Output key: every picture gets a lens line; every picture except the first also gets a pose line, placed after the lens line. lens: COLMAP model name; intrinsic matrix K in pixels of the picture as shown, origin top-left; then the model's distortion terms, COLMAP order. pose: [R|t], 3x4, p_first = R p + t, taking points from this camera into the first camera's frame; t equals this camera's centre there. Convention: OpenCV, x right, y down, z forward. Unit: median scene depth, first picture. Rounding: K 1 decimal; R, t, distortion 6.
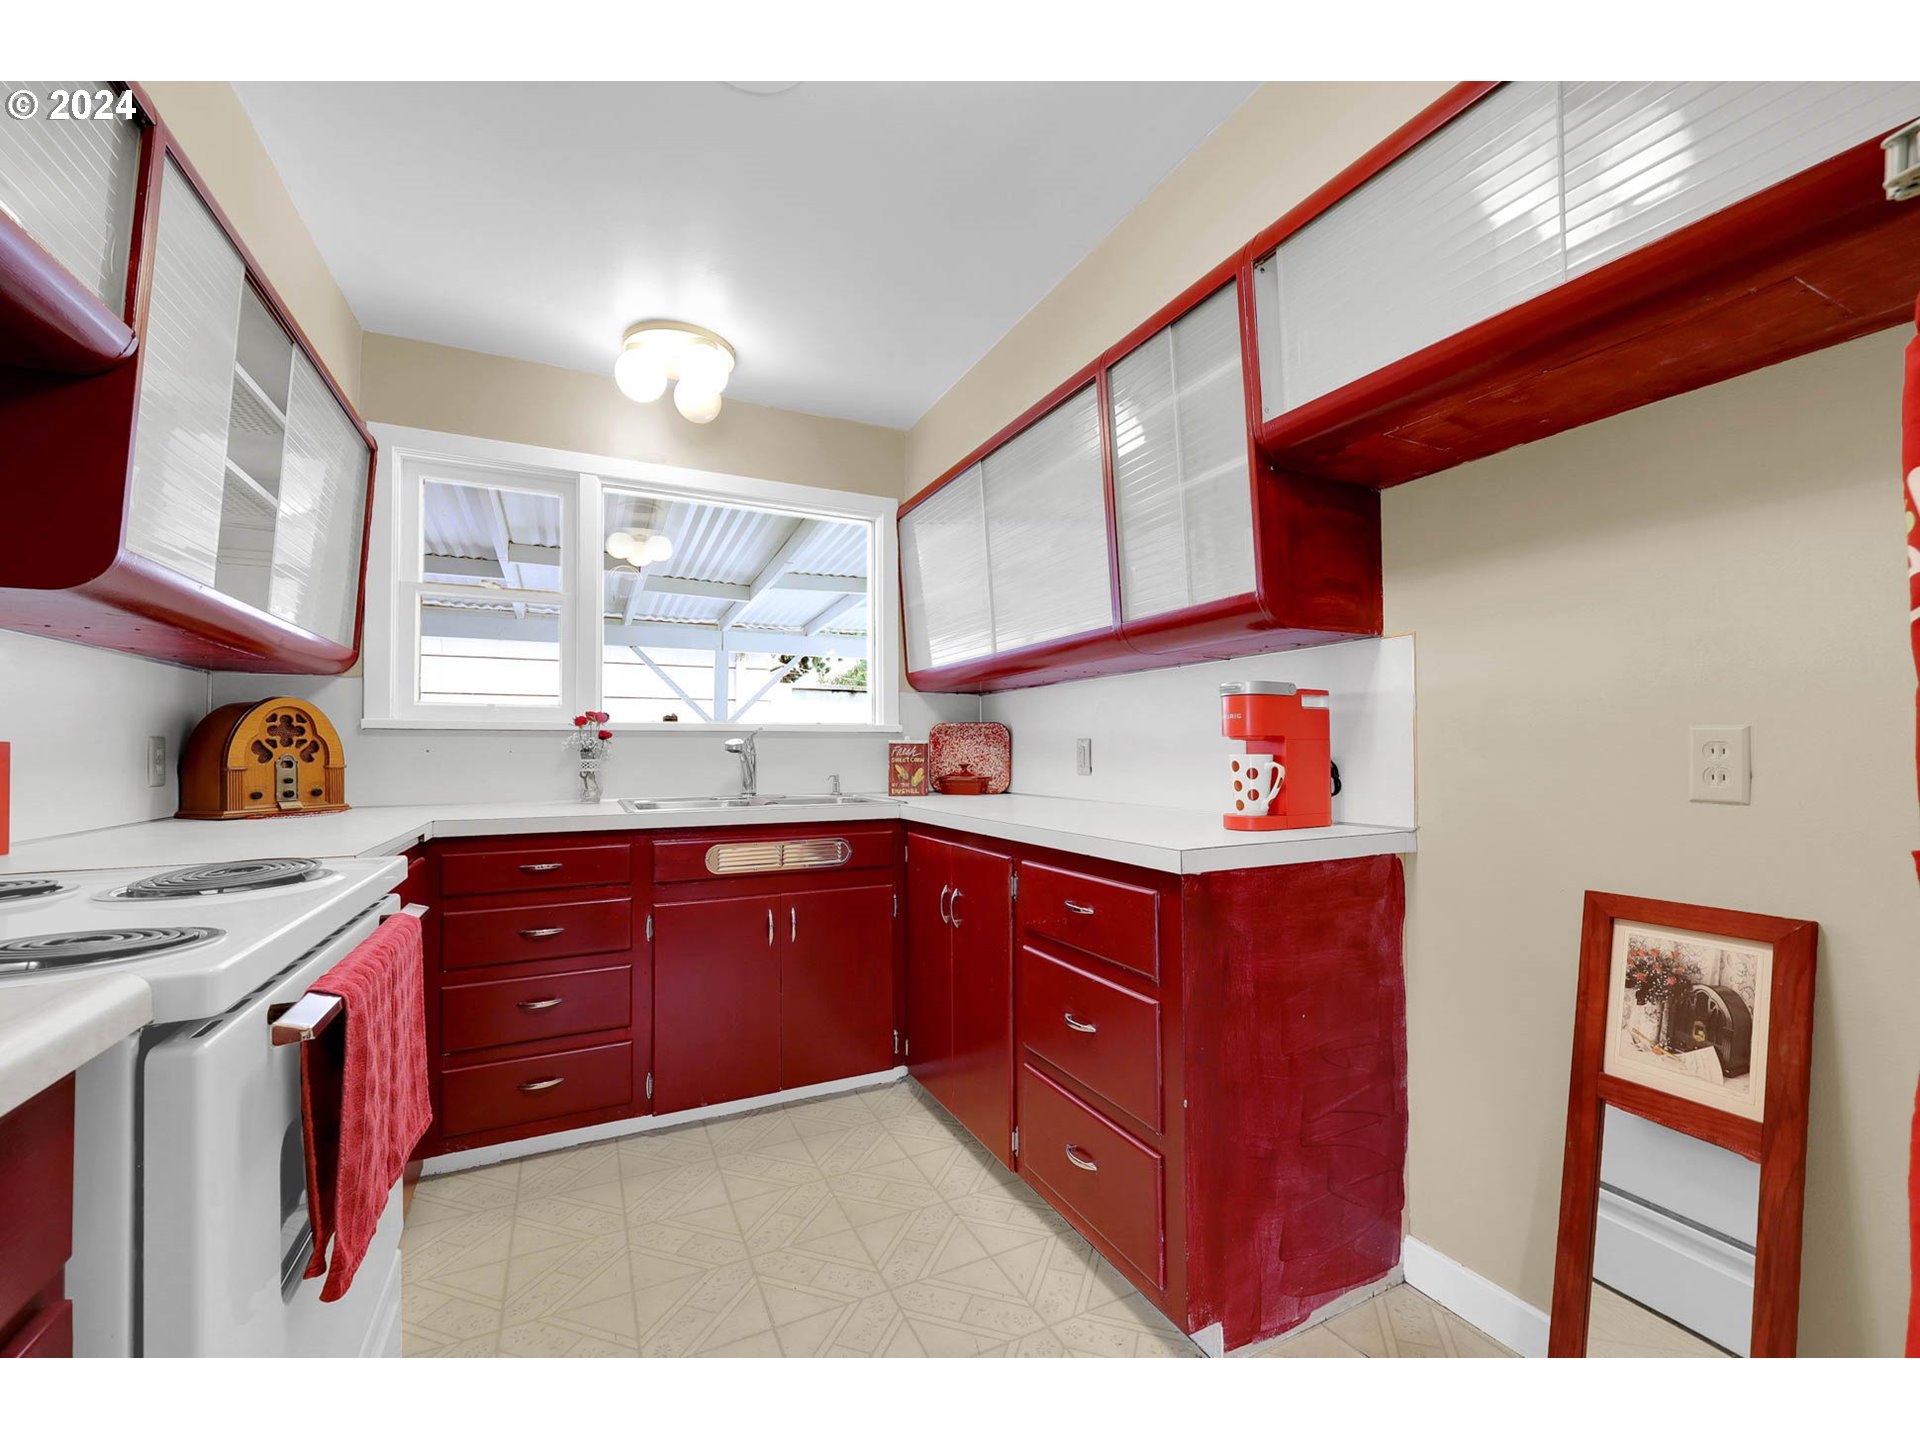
lens RADIAL K [[792.3, 0, 983.1], [0, 792.3, 728.7], [0, 0, 1]] dist [-0.007749, 0.000152]
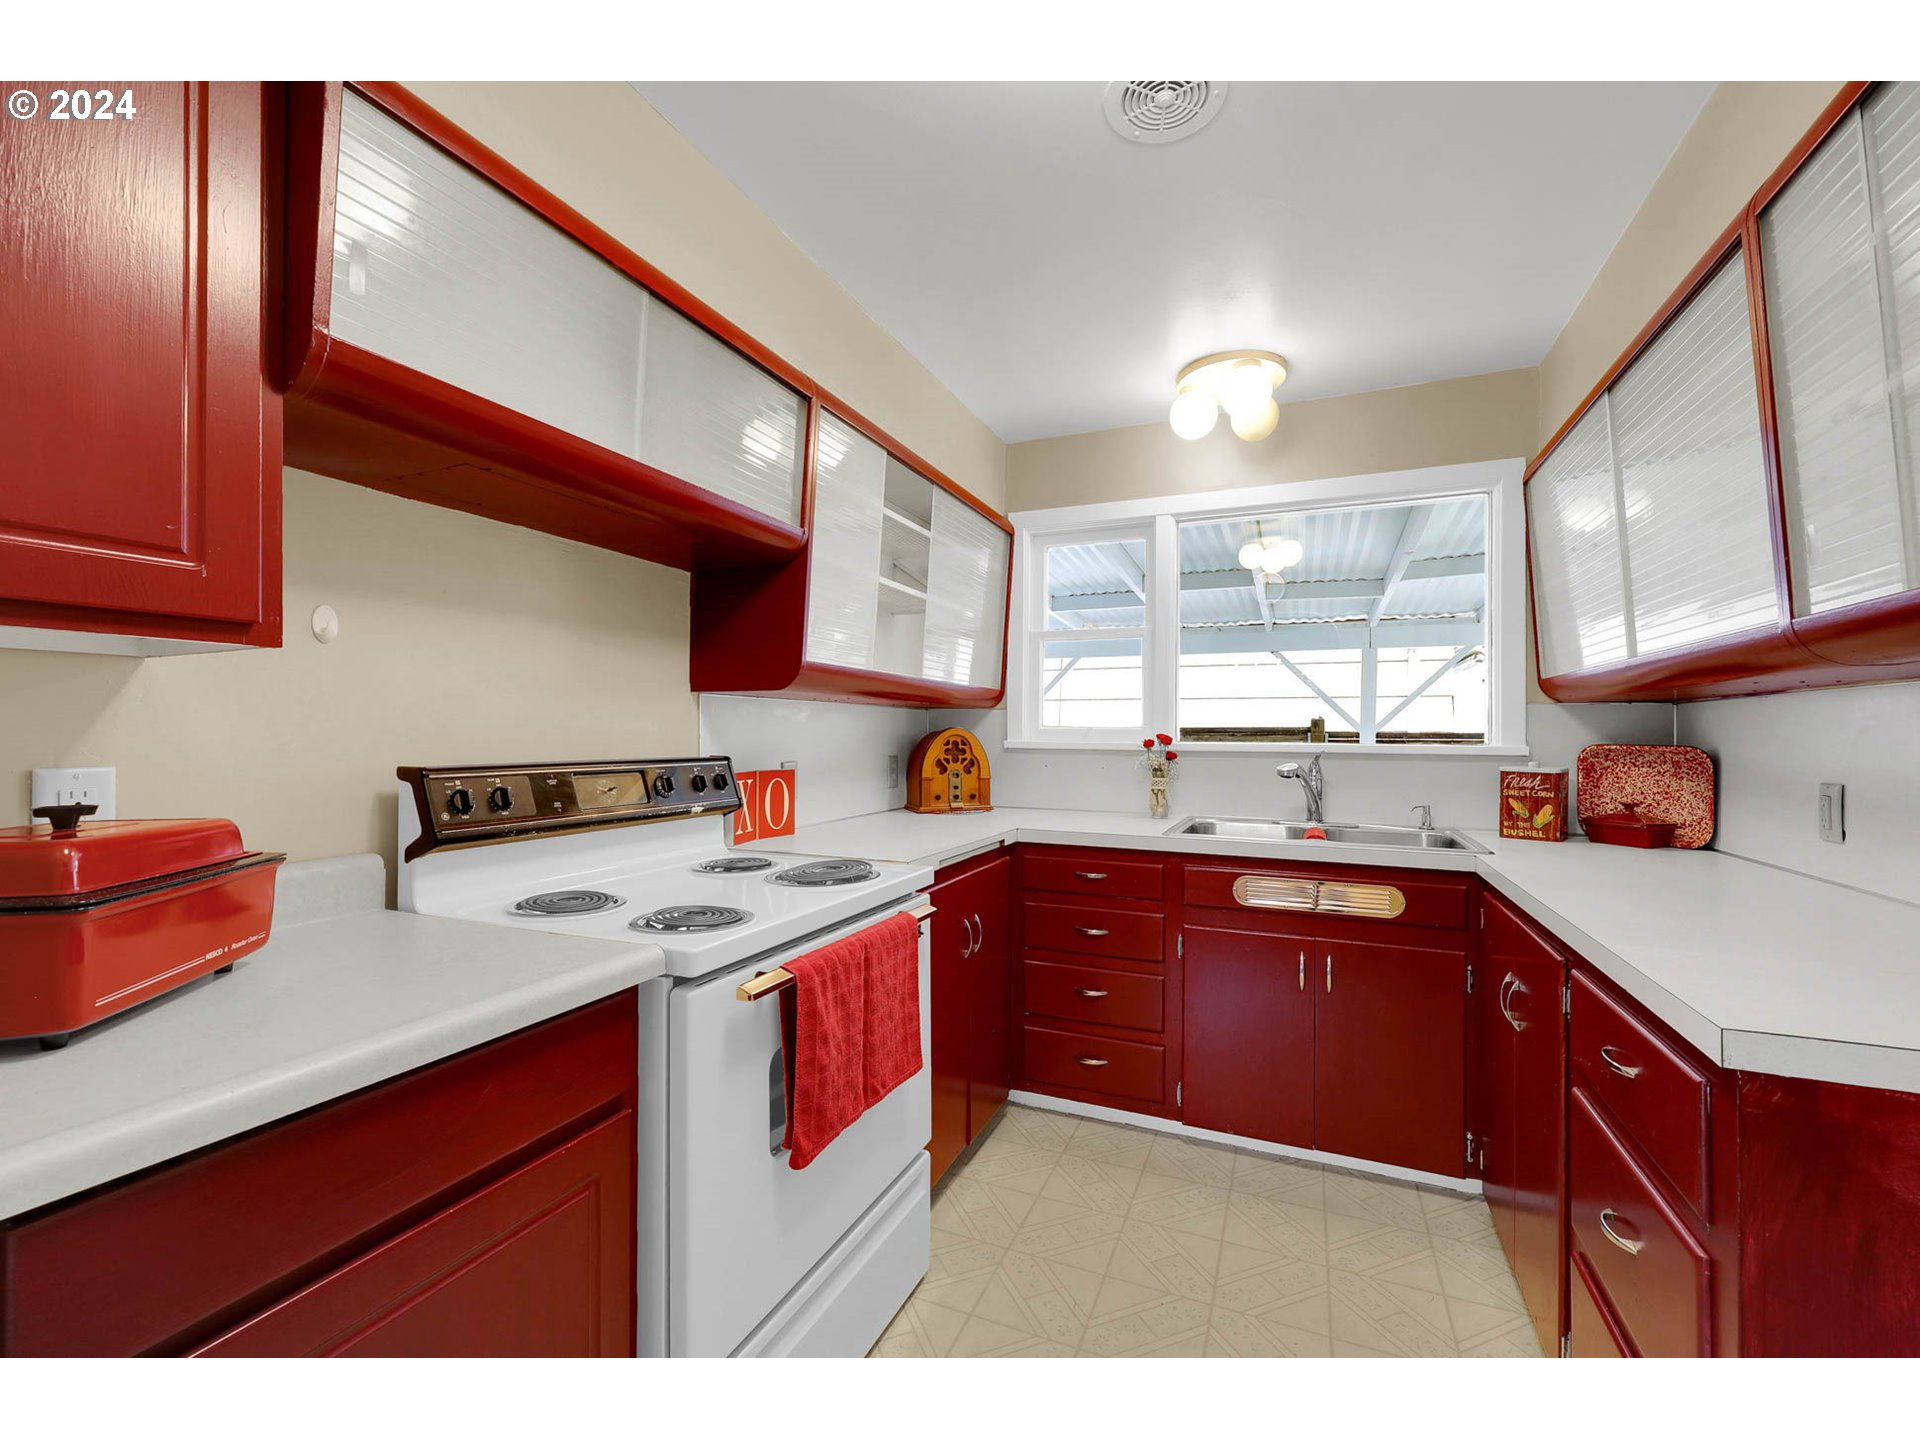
lens RADIAL K [[801.6, 0, 967.5], [0, 801.6, 726.7], [0, 0, 1]] dist [-0.000065, -0.000570]
pose [[0.640210, 0.003787, -0.768191, 0.207066], [0.009879, 0.999865, 0.013162, -0.055264], [0.768136, -0.016016, 0.640086, 0.093802]]
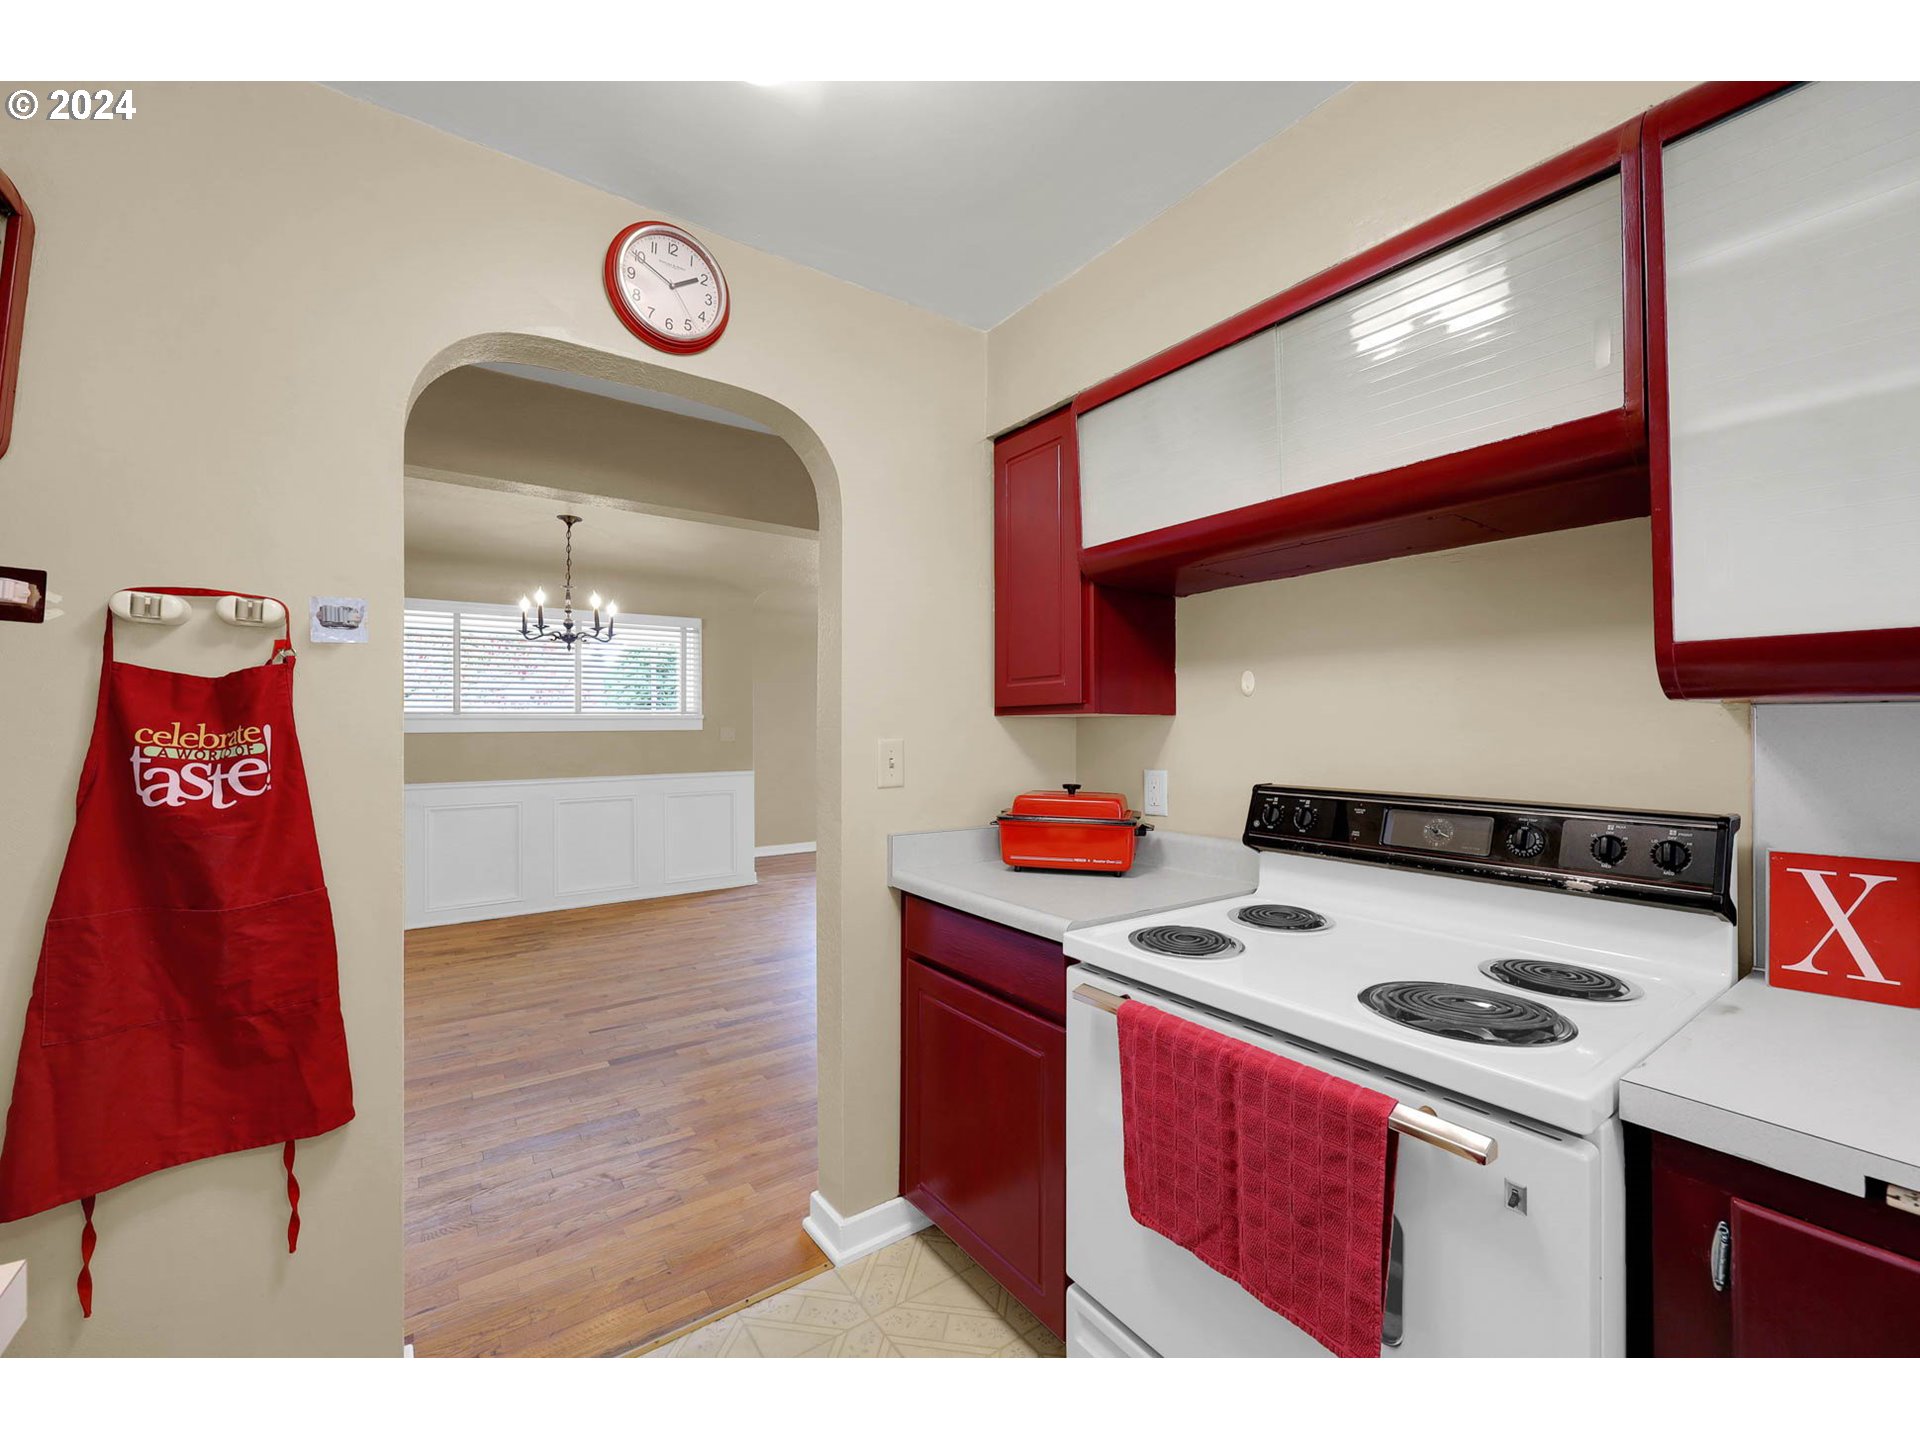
lens RADIAL K [[792.3, 0, 983.1], [0, 792.3, 728.7], [0, 0, 1]] dist [-0.007749, 0.000152]
pose [[-0.987451, 0.009693, -0.157627, -0.112856], [0.012684, 0.999758, -0.017983, -0.065750], [0.157415, -0.019757, -0.987335, 0.883322]]
